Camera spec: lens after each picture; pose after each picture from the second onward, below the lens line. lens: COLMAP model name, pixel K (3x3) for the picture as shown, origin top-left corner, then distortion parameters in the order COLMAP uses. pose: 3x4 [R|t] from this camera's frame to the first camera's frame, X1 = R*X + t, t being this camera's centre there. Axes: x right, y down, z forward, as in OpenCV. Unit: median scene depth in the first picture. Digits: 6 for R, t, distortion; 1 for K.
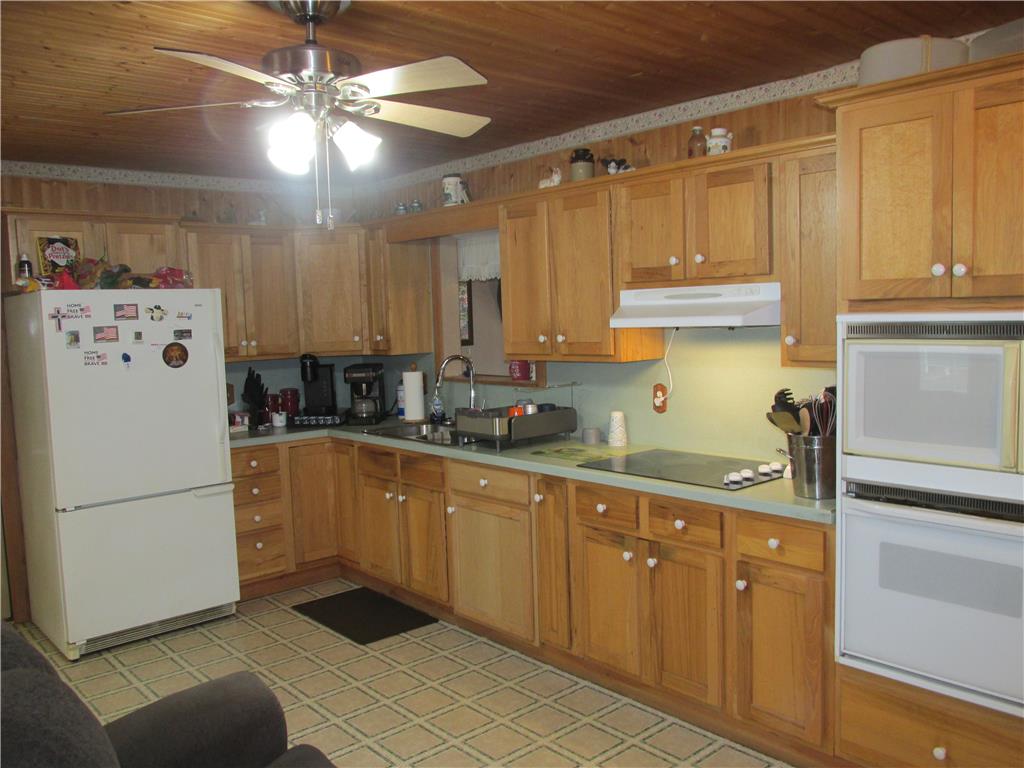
lens RADIAL K [[842.9, 0, 506.9], [0, 842.9, 393.4], [0, 0, 1]] dist [-0.062246, 0.037013]
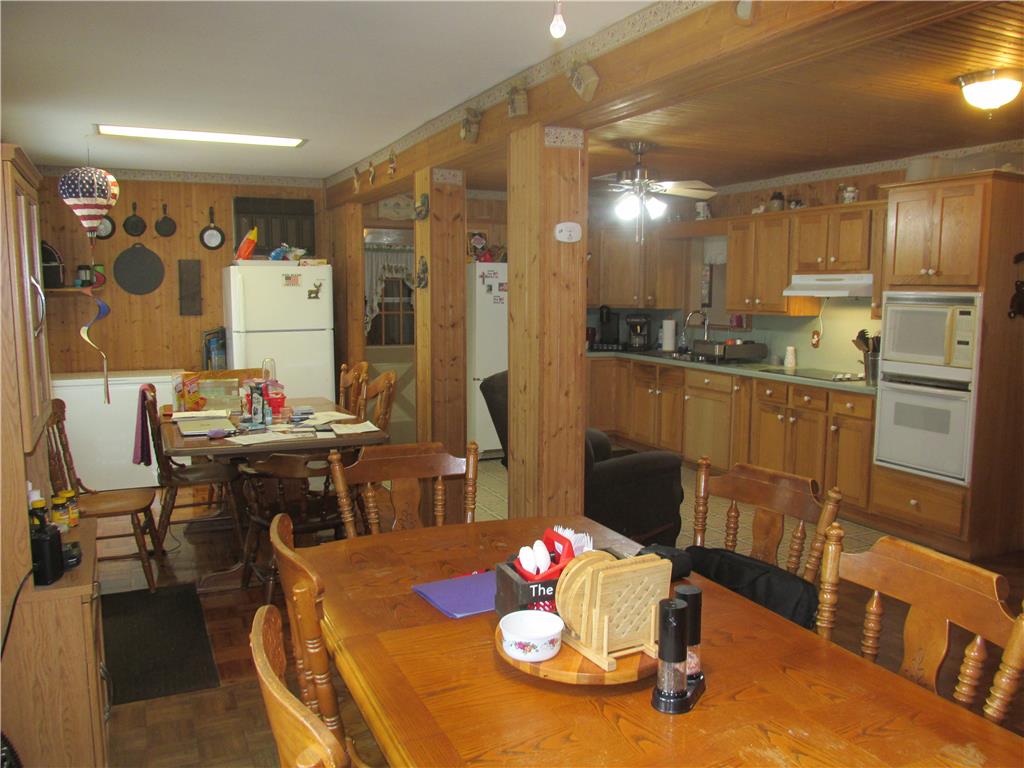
lens RADIAL K [[842.9, 0, 507.0], [0, 842.9, 375.0], [0, 0, 1]] dist [-0.062246, 0.037013]
pose [[0.955830, 0.069989, -0.285466, 0.076378], [-0.066562, 0.997546, 0.021704, 0.086996], [0.286284, -0.001744, 0.958143, -0.834837]]
